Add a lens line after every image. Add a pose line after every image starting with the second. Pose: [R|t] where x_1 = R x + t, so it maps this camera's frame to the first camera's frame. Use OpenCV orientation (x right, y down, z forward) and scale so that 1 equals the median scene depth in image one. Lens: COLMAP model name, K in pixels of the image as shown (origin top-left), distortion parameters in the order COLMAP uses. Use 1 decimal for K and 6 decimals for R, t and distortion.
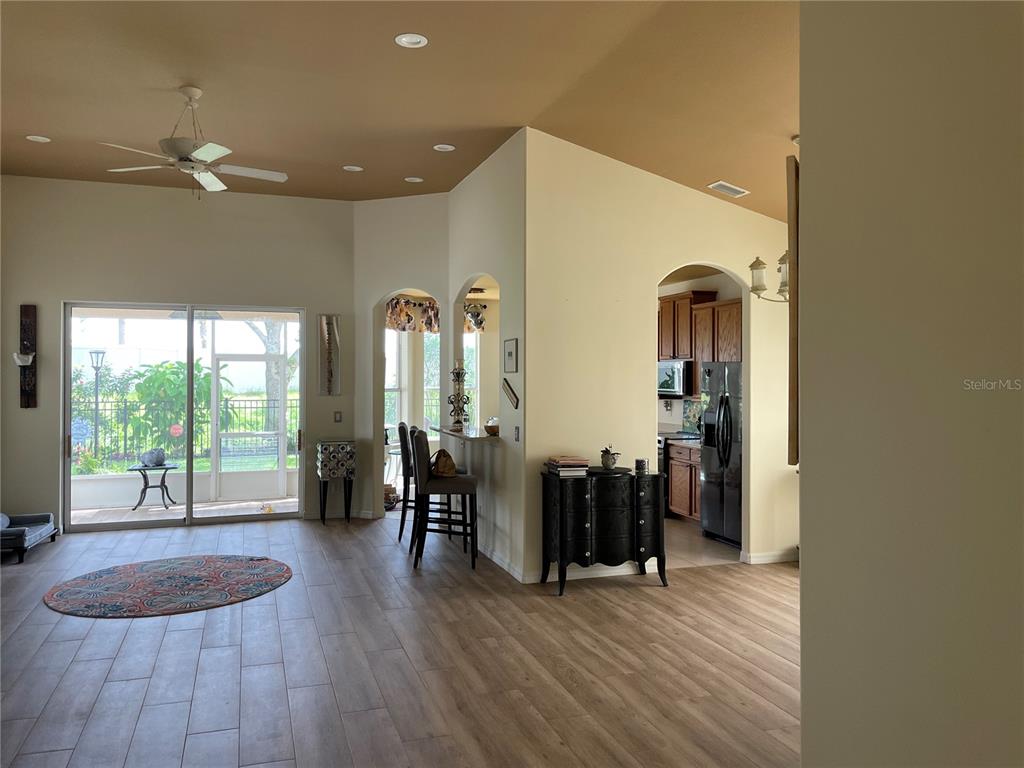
lens RADIAL K [[778.6, 0, 514.3], [0, 778.6, 369.3], [0, 0, 1]] dist [0.089518, -0.121818]
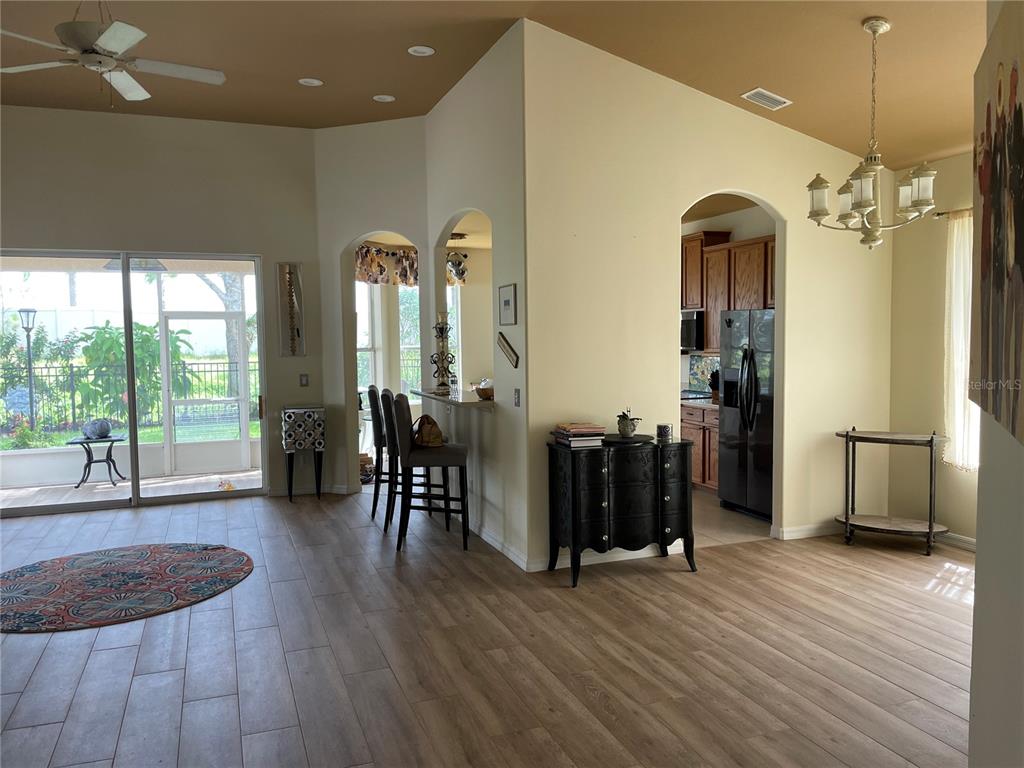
lens RADIAL K [[777.2, 0, 515.2], [0, 777.2, 383.3], [0, 0, 1]] dist [0.089147, -0.117229]
pose [[0.999199, -0.016841, 0.036306, -0.028798], [0.014278, 0.997464, 0.069720, 0.008845], [-0.037389, -0.069146, 0.996906, 0.163029]]
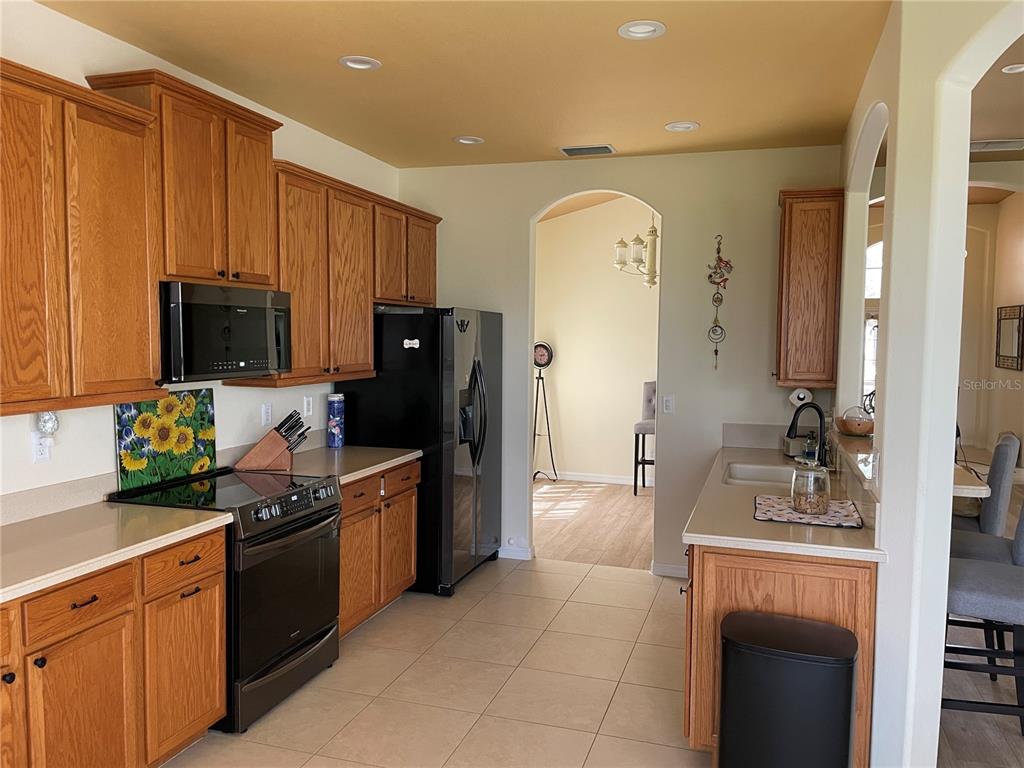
lens RADIAL K [[777.2, 0, 515.2], [0, 777.2, 383.3], [0, 0, 1]] dist [0.089147, -0.117229]
pose [[-0.803409, -0.043571, 0.593831, -0.186807], [-0.013647, 0.998404, 0.054792, 0.018802], [-0.595271, 0.035917, -0.802722, 1.798274]]
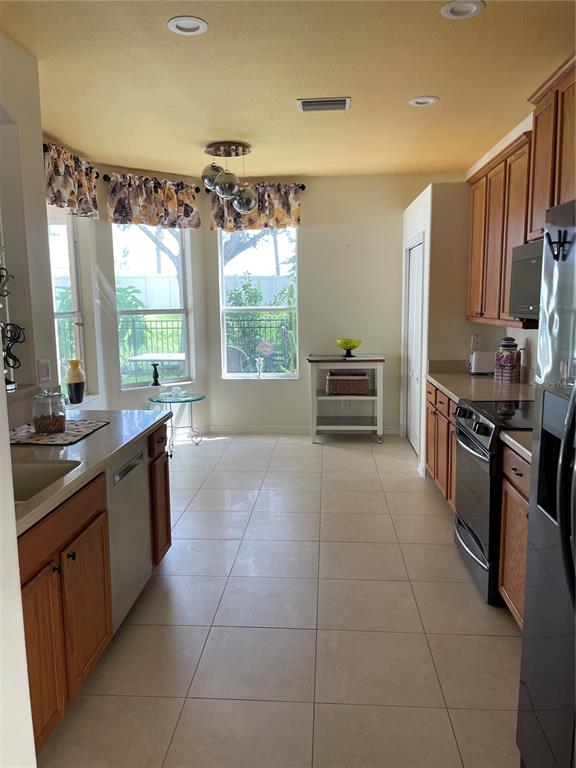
lens RADIAL K [[582.9, 0, 285.6], [0, 582.9, 380.2], [0, 0, 1]] dist [0.089147, -0.117229]
pose [[0.919655, 0.040601, -0.390623, 0.293768], [0.017284, 0.989494, 0.143540, 0.023767], [0.392346, -0.138759, 0.909291, 0.940542]]
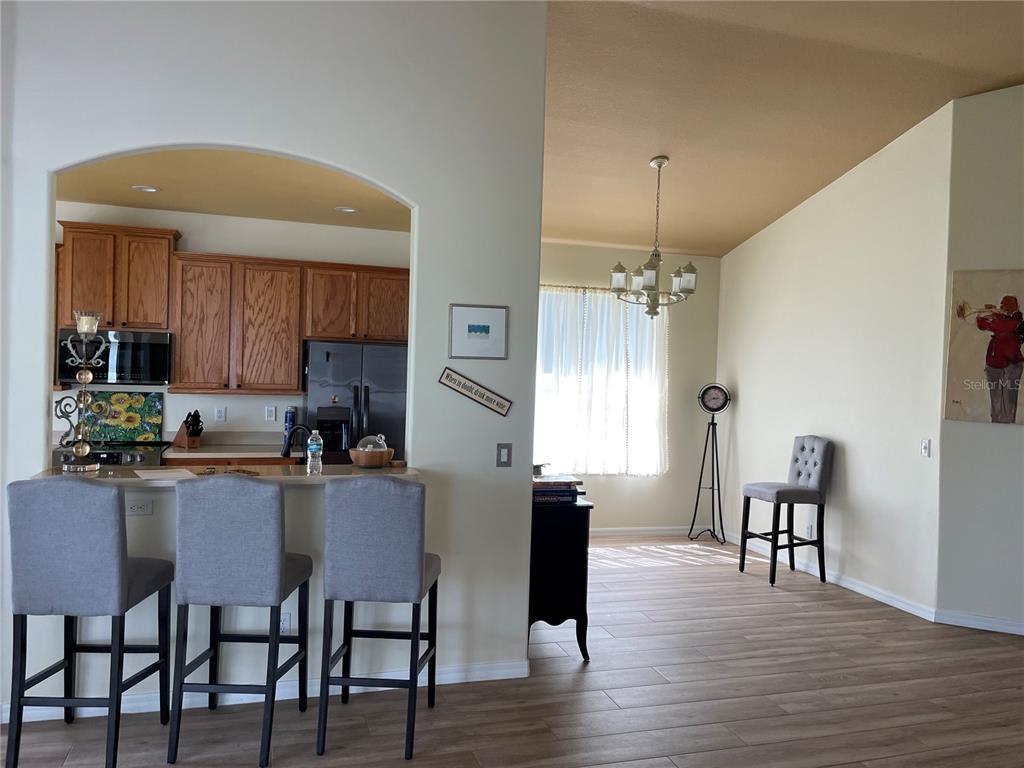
lens RADIAL K [[777.2, 0, 515.2], [0, 777.2, 383.3], [0, 0, 1]] dist [0.089147, -0.117229]
pose [[0.020958, -0.014468, 0.999676, -0.635565], [-0.039337, 0.999109, 0.015284, 0.014009], [-0.999006, -0.039645, 0.020370, 0.980446]]
